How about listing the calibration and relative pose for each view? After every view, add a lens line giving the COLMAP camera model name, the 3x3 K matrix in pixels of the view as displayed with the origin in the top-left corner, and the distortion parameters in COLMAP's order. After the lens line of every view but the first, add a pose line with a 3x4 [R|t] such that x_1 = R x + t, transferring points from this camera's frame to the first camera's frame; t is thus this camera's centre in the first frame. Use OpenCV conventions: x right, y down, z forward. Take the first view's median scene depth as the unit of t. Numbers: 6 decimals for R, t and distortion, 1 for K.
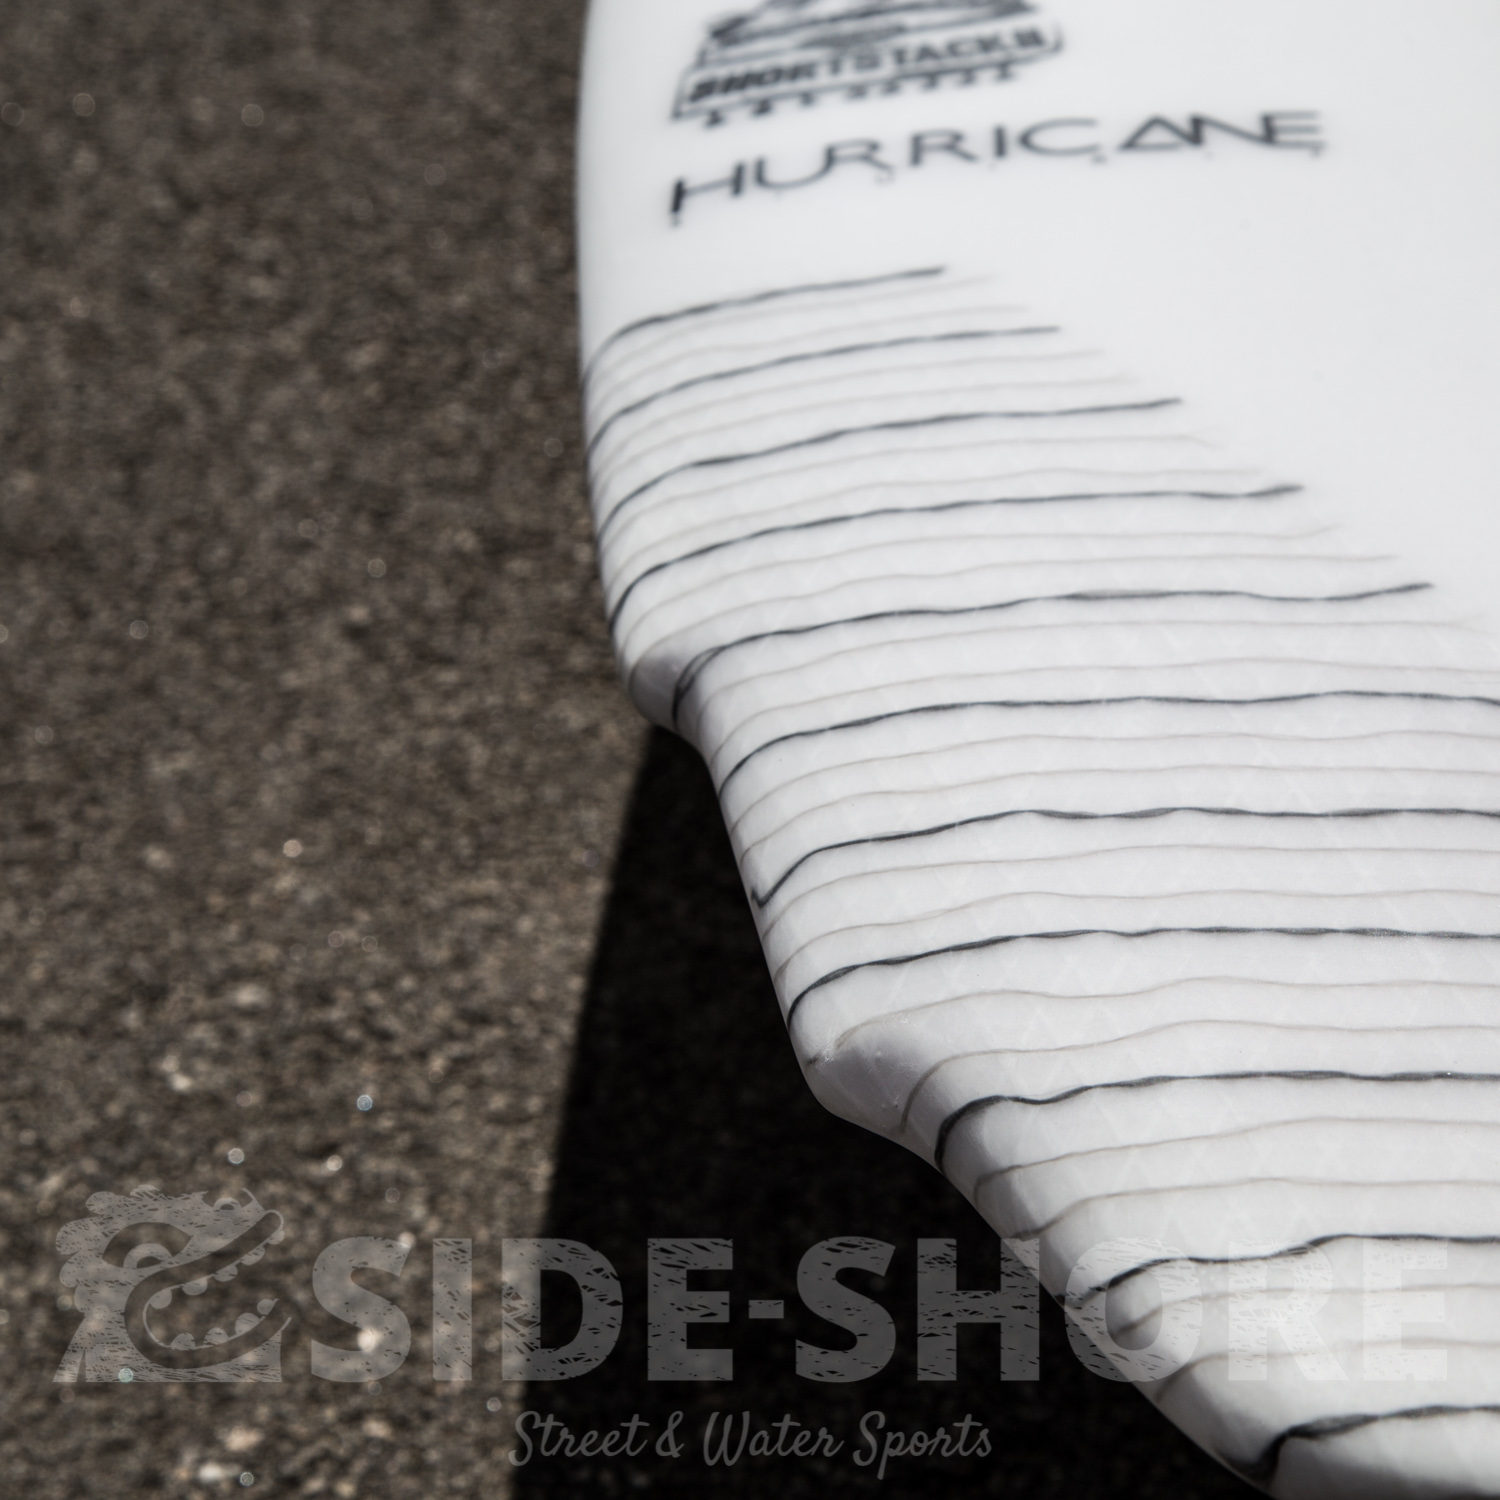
lens RADIAL K [[3998.8, 0, 763.7], [0, 3998.8, 745.4], [0, 0, 1]] dist [0.211003, 0.000000]
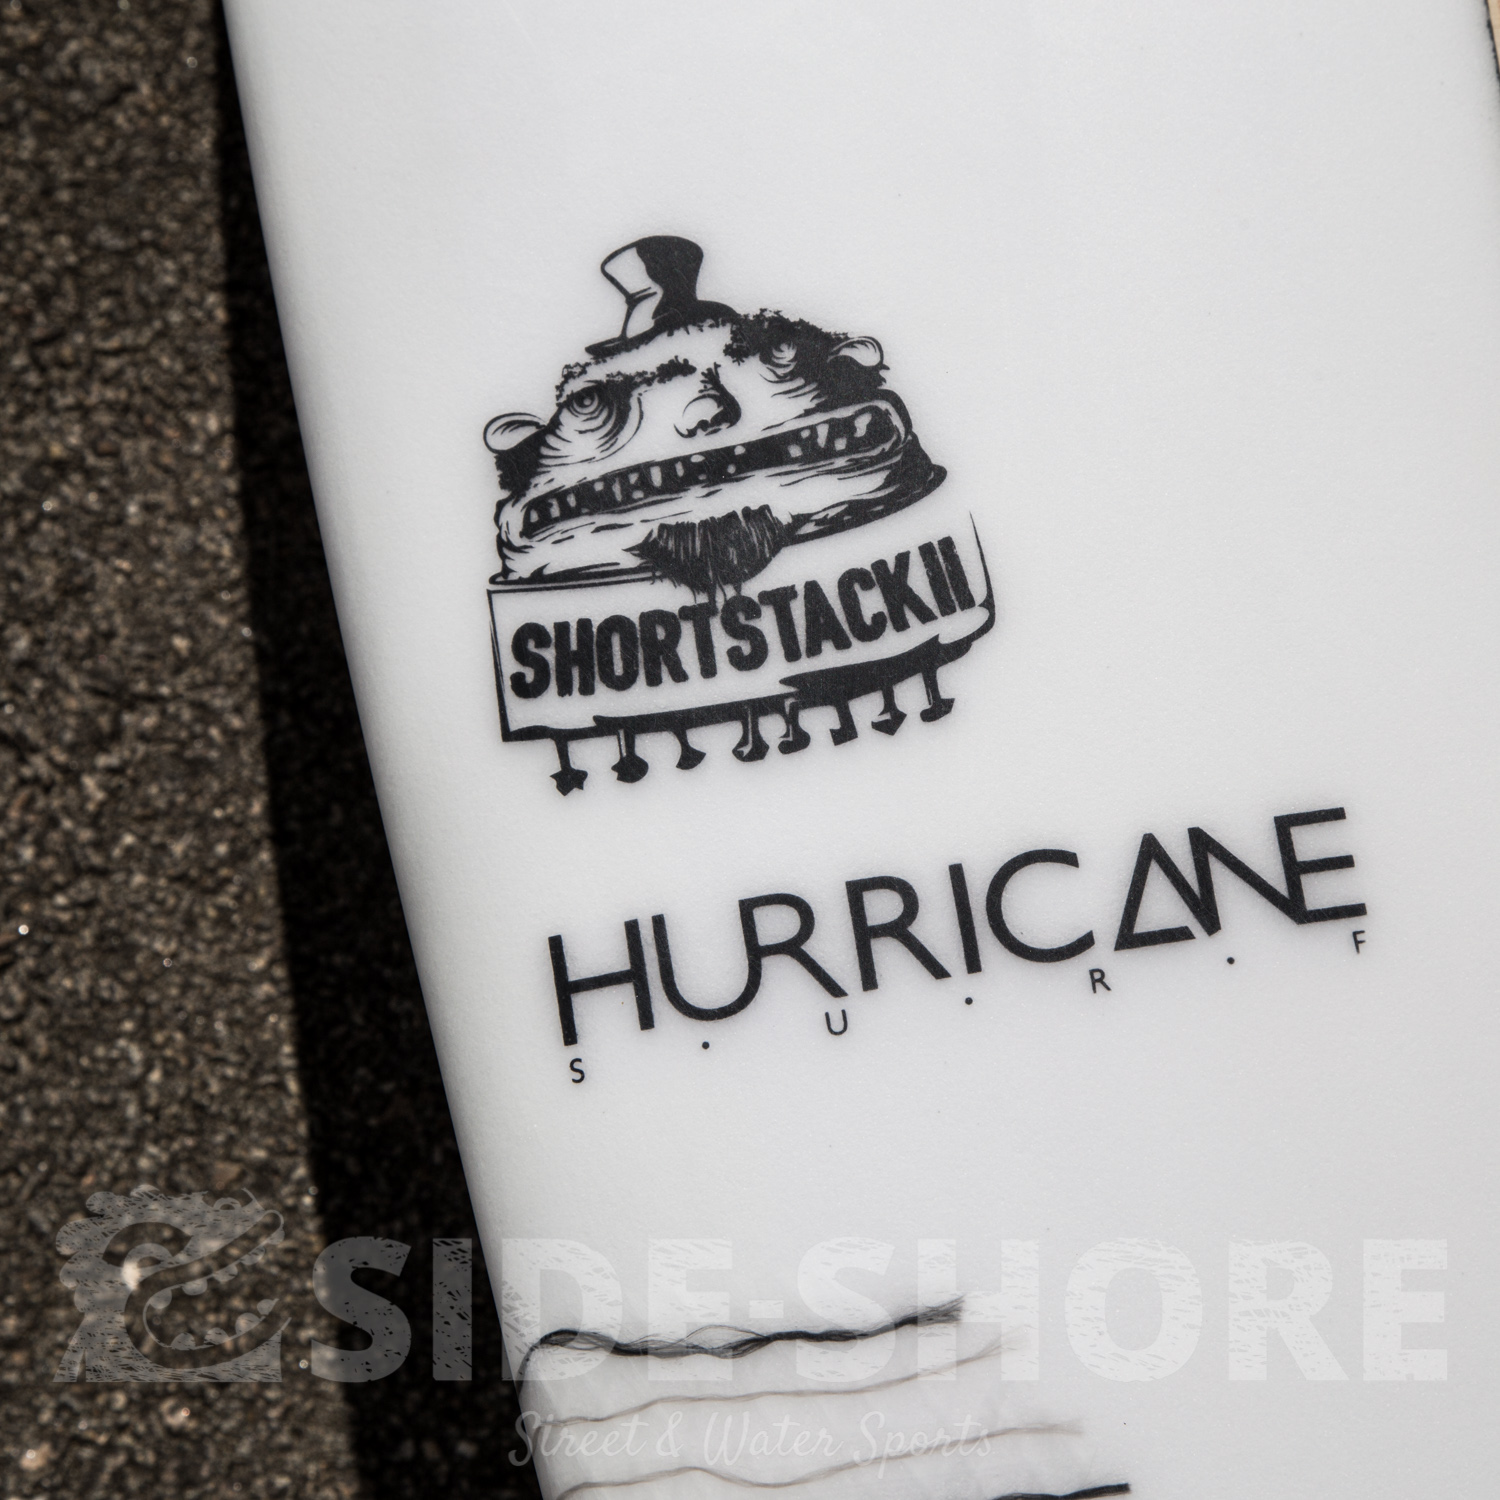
lens RADIAL K [[4114.2, 0, 767.7], [0, 4114.2, 814.9], [0, 0, 1]] dist [0.231866, 0.000000]
pose [[0.976680, -0.157451, 0.145961, -0.096096], [0.014391, 0.726325, 0.687201, -0.728535], [-0.214216, -0.669075, 0.711653, 0.437830]]
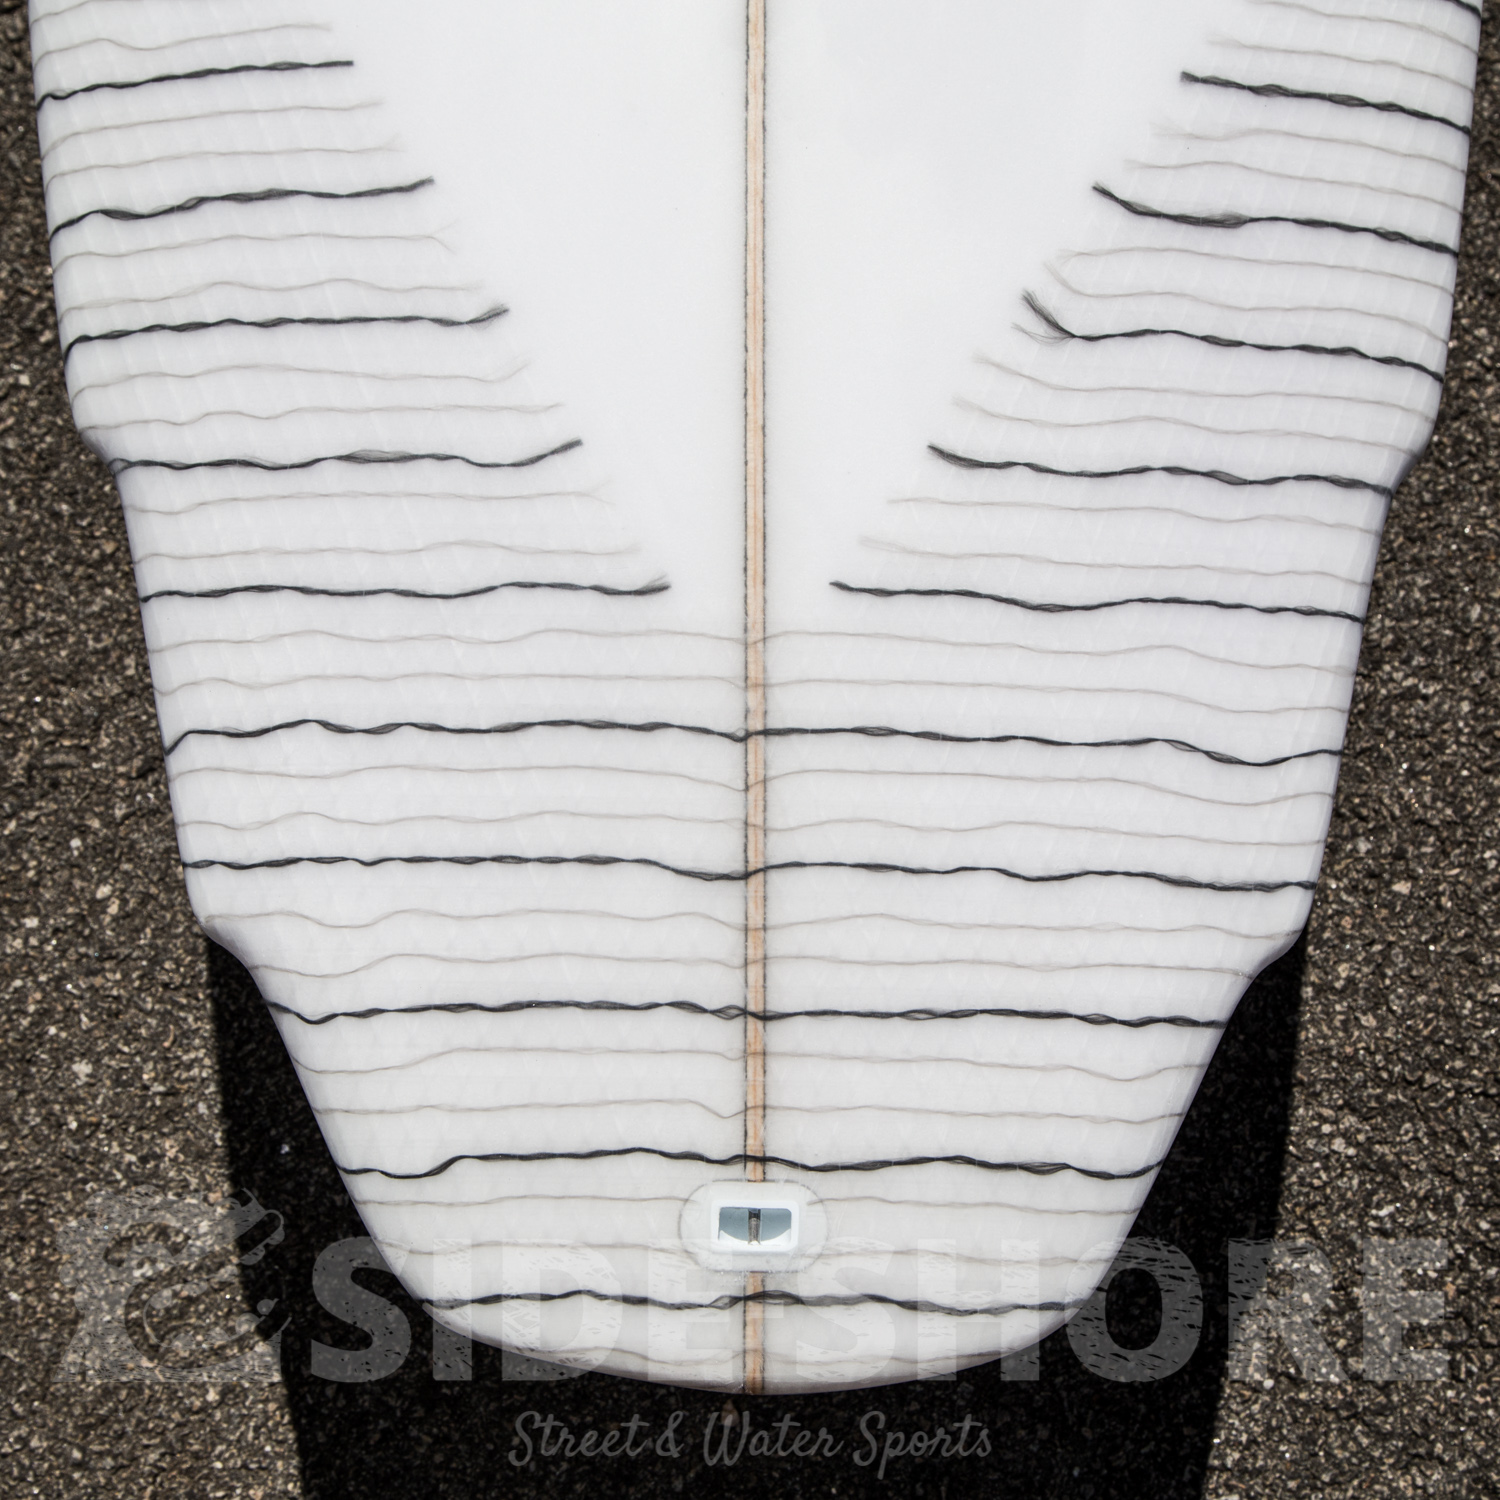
lens RADIAL K [[2775.4, 0, 736.0], [0, 2775.4, 760.5], [0, 0, 1]] dist [0.079200, 0.000000]
pose [[0.998251, -0.057237, 0.014764, 0.158765], [0.028012, 0.678006, 0.734523, -0.576573], [-0.052052, -0.732825, 0.678424, 0.148962]]
